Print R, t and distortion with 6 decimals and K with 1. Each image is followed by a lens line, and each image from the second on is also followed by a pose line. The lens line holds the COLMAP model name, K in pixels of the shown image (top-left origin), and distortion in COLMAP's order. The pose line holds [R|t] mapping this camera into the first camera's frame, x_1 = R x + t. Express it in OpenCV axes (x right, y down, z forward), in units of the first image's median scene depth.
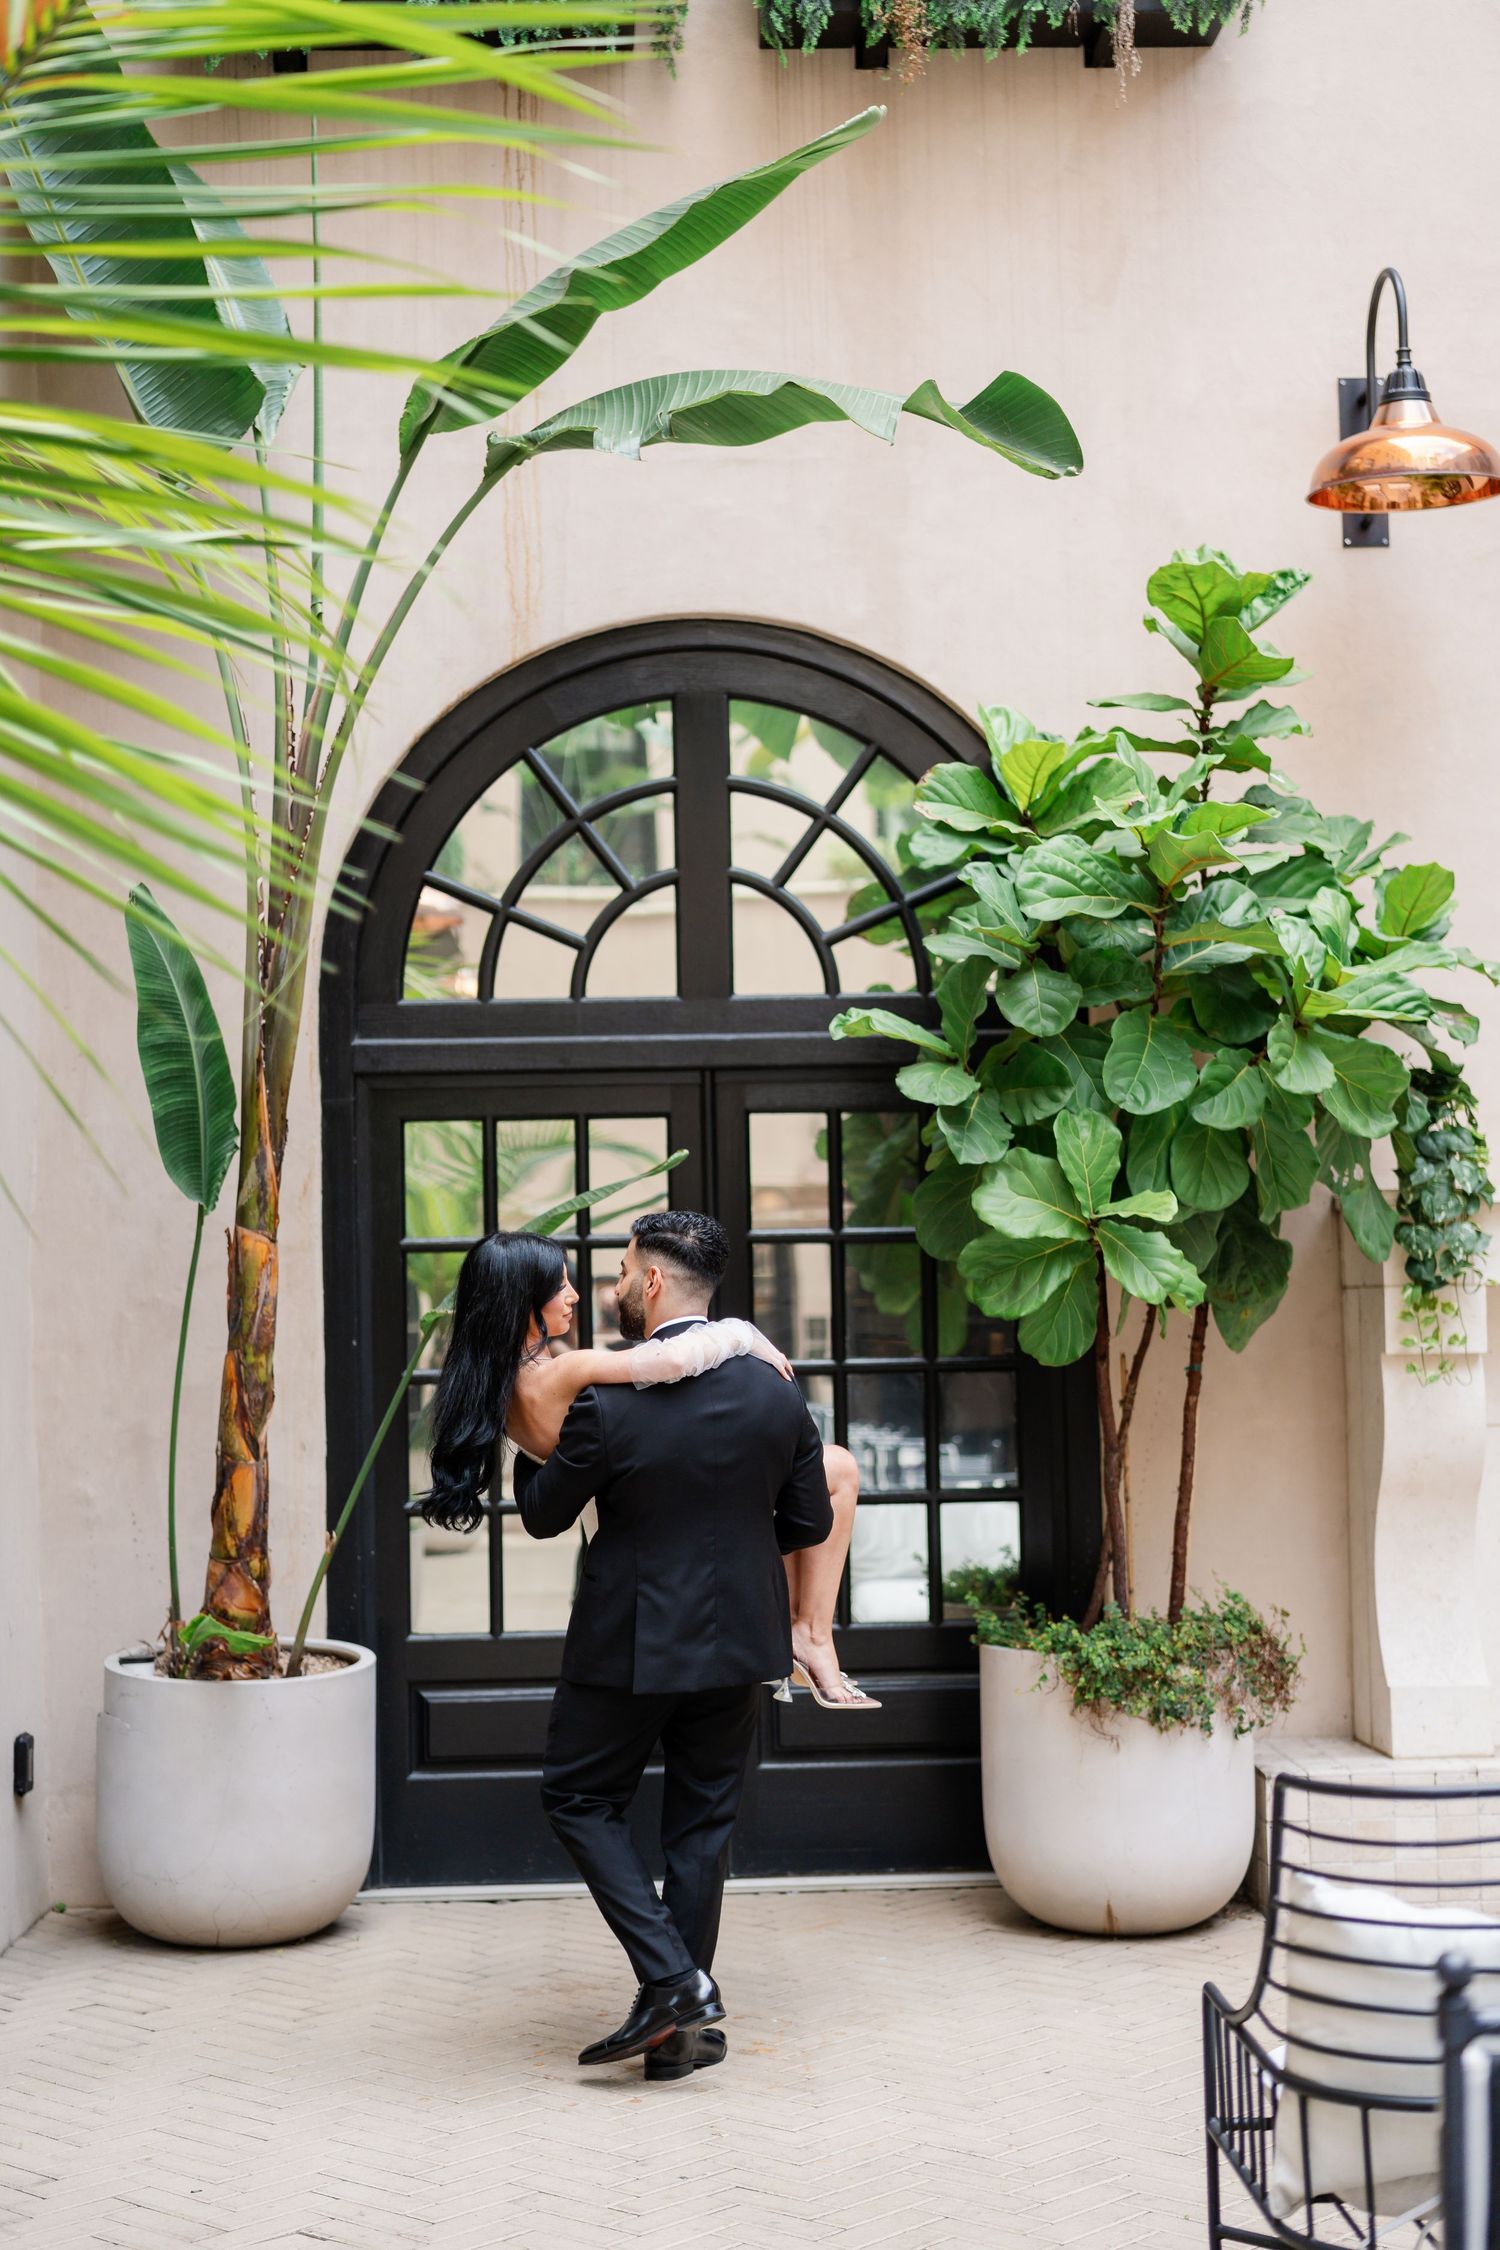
lens RADIAL K [[3168.4, 0, 757.9], [0, 3168.4, 1124.2], [0, 0, 1]] dist [0.000004, 0.000000]
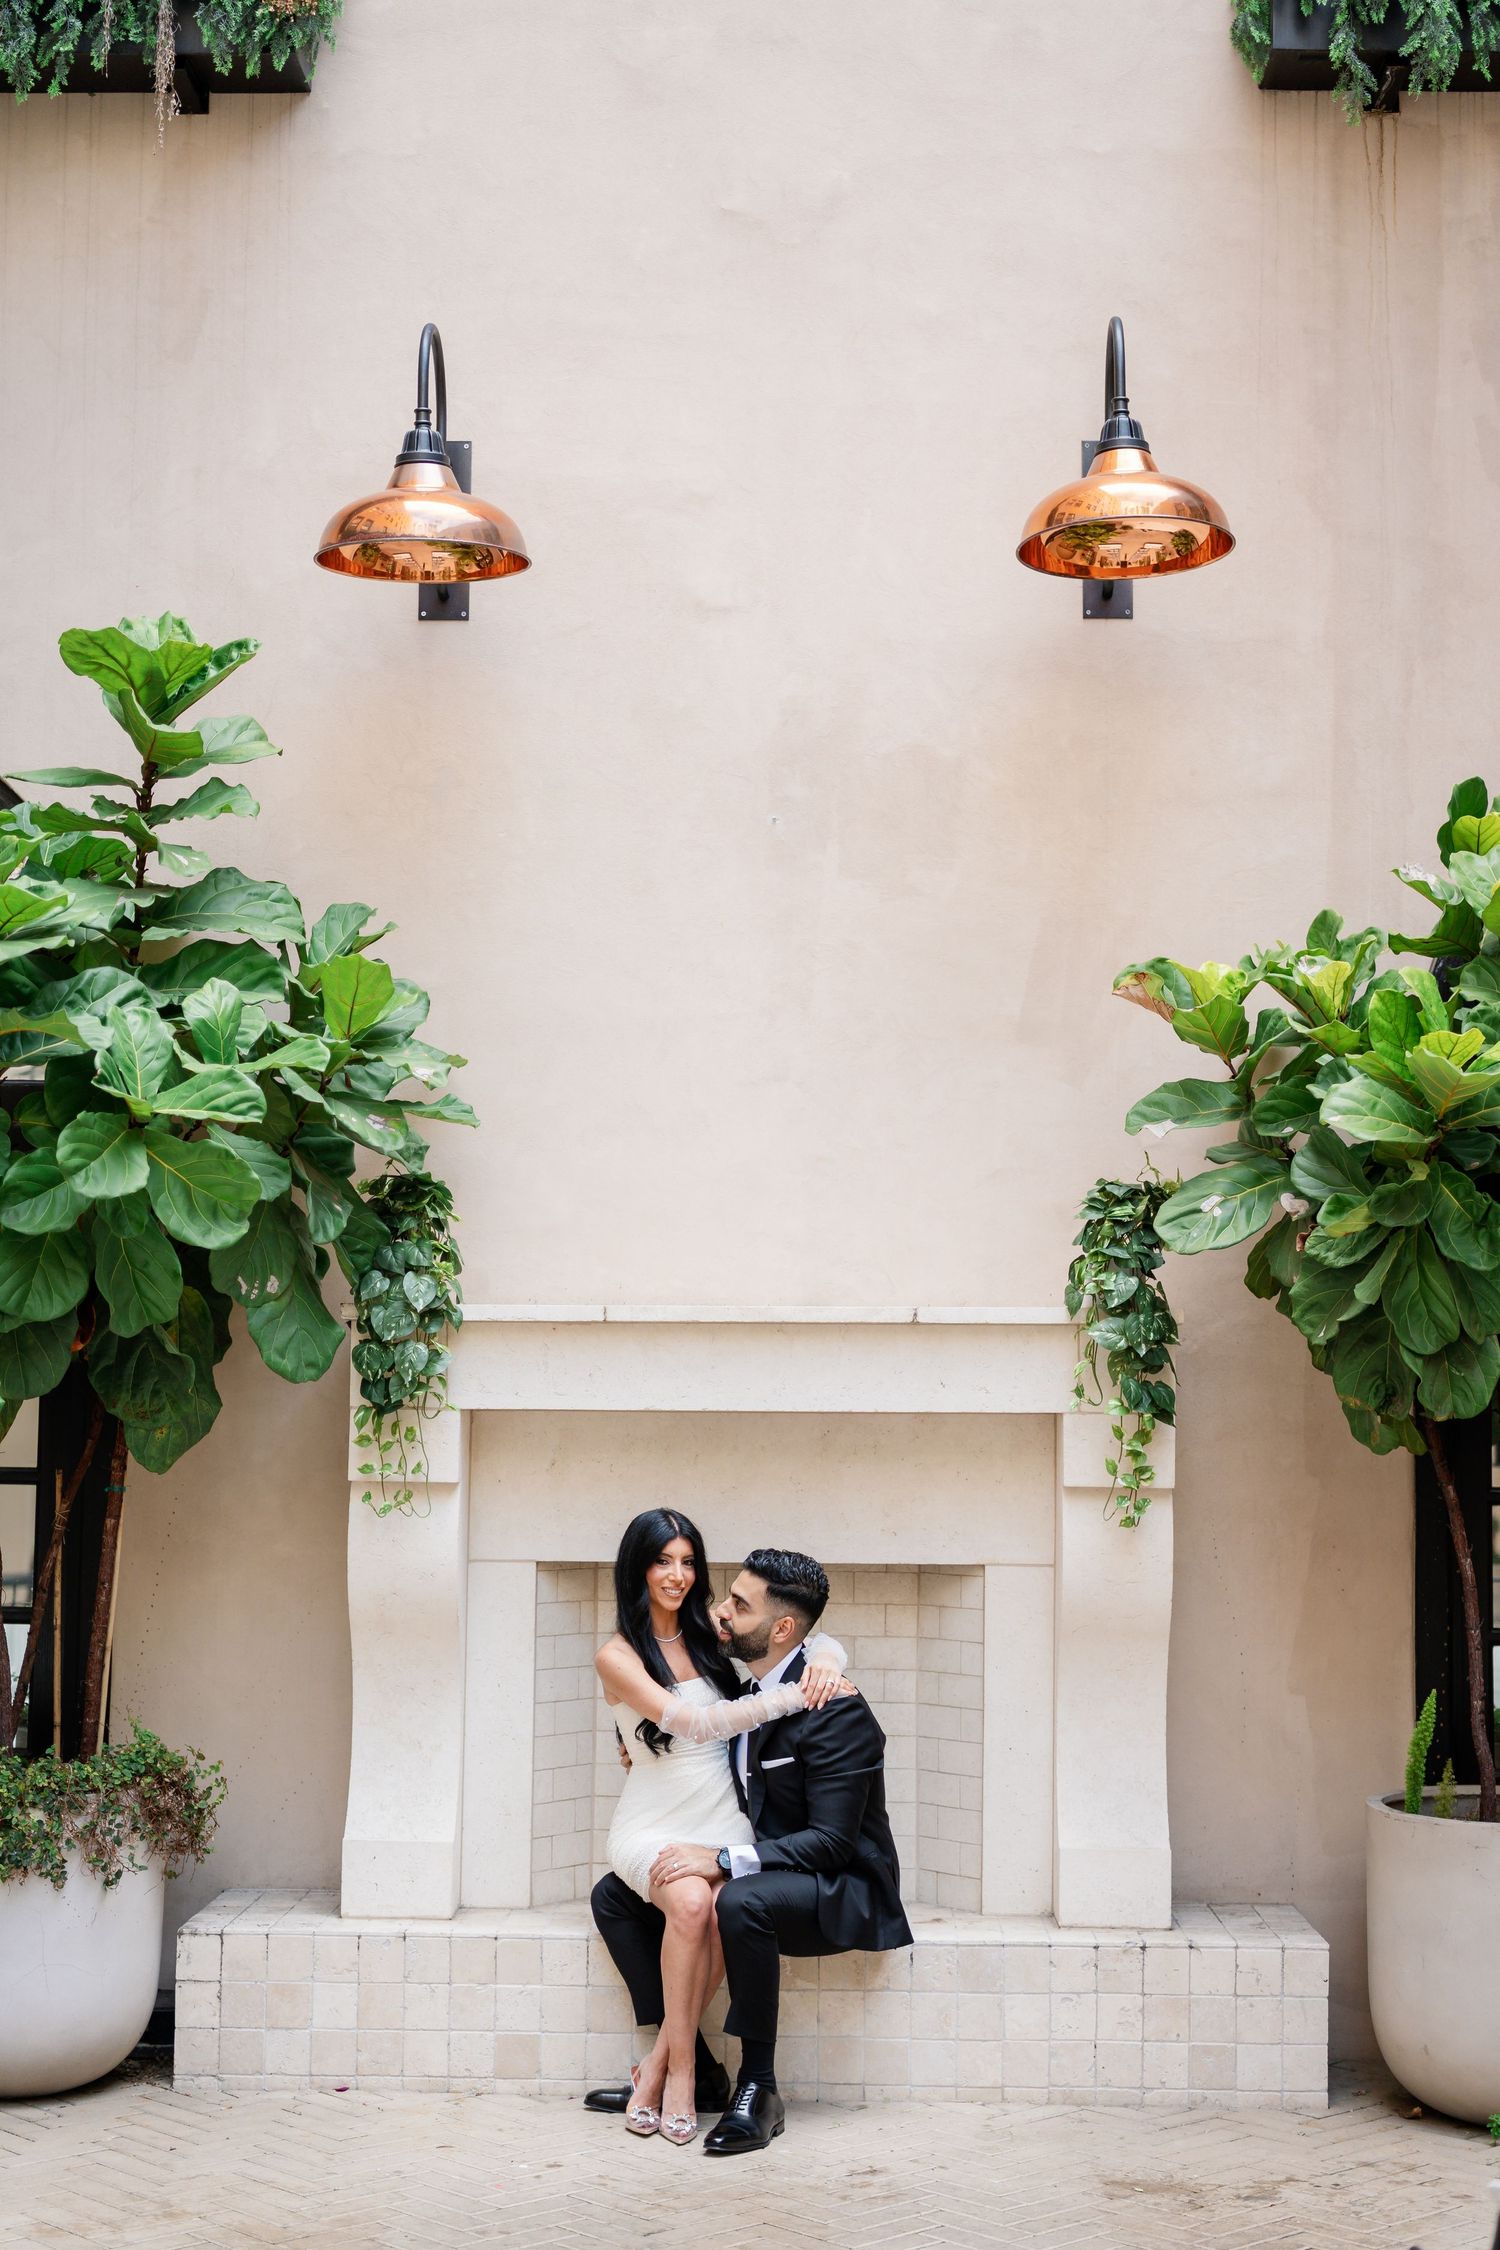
lens RADIAL K [[3168.4, 0, 750.3], [0, 3168.4, 1135.9], [0, 0, 1]] dist [0.000004, 0.000000]
pose [[0.996991, 0.027787, -0.072367, 0.389696], [-0.029555, 0.999287, -0.023478, -0.010574], [0.071663, 0.025546, 0.997102, 0.078795]]
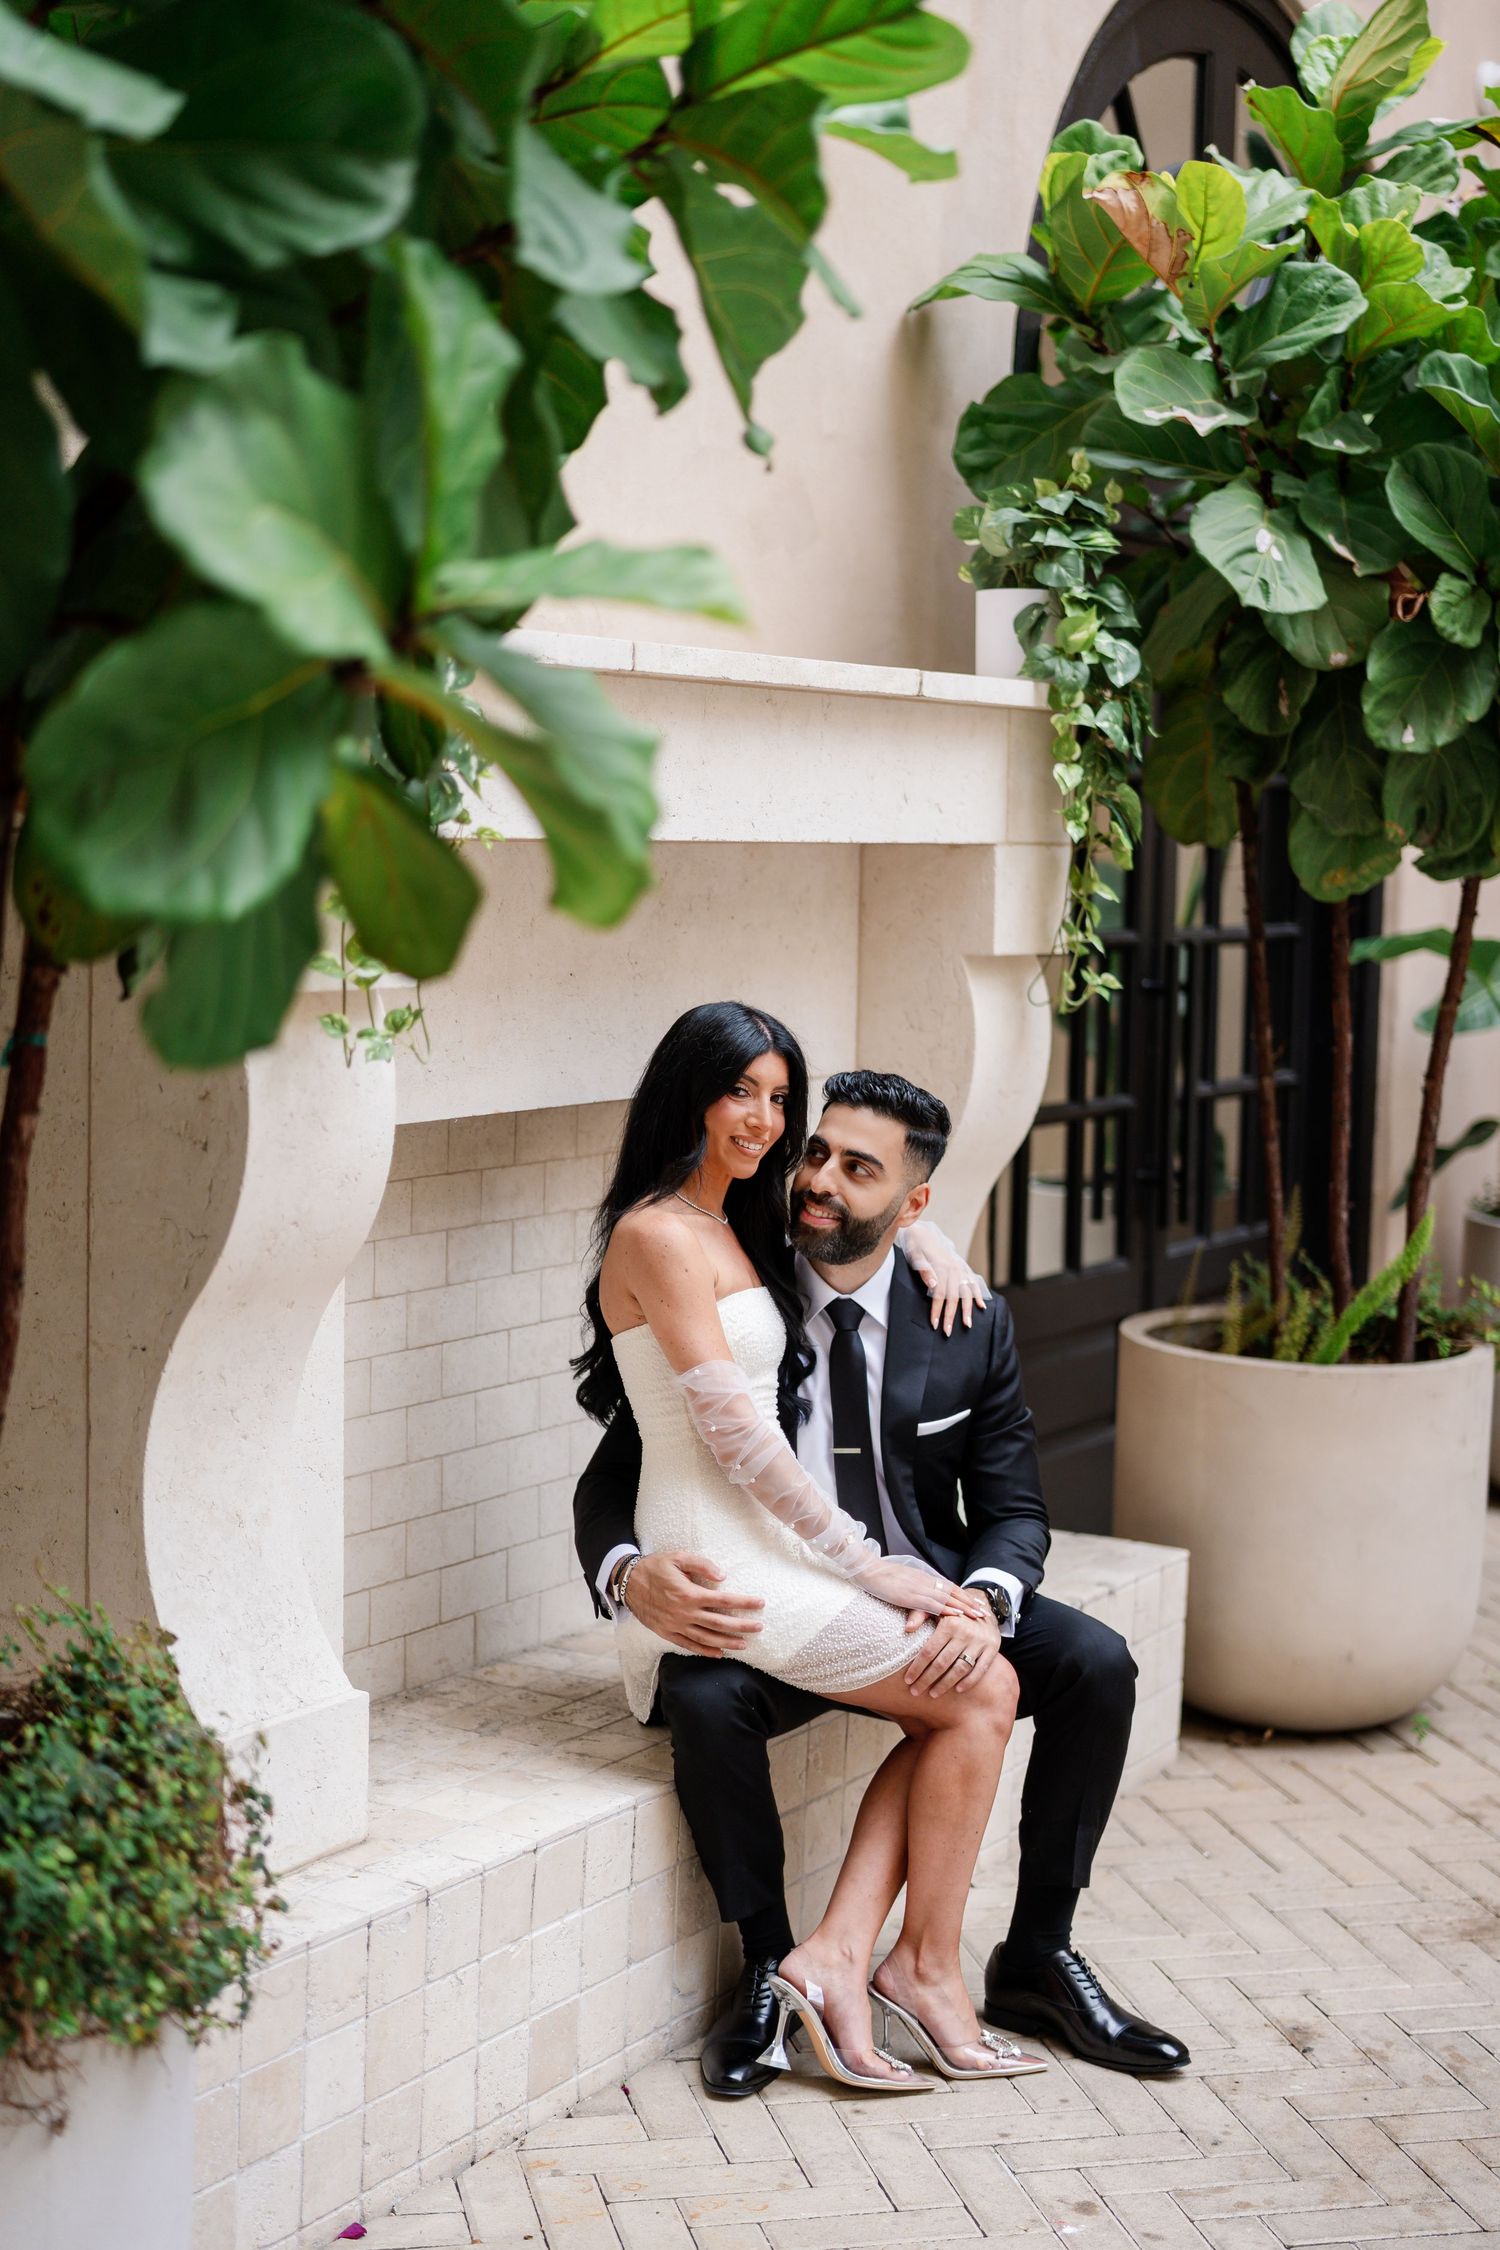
lens RADIAL K [[3168.4, 0, 750.2], [0, 3168.4, 1124.1], [0, 0, 1]] dist [0.000004, 0.000000]
pose [[0.560973, -0.050329, 0.826303, -0.136934], [-0.082770, 0.989739, 0.116475, 0.040196], [-0.823686, -0.133732, 0.551051, 0.751764]]
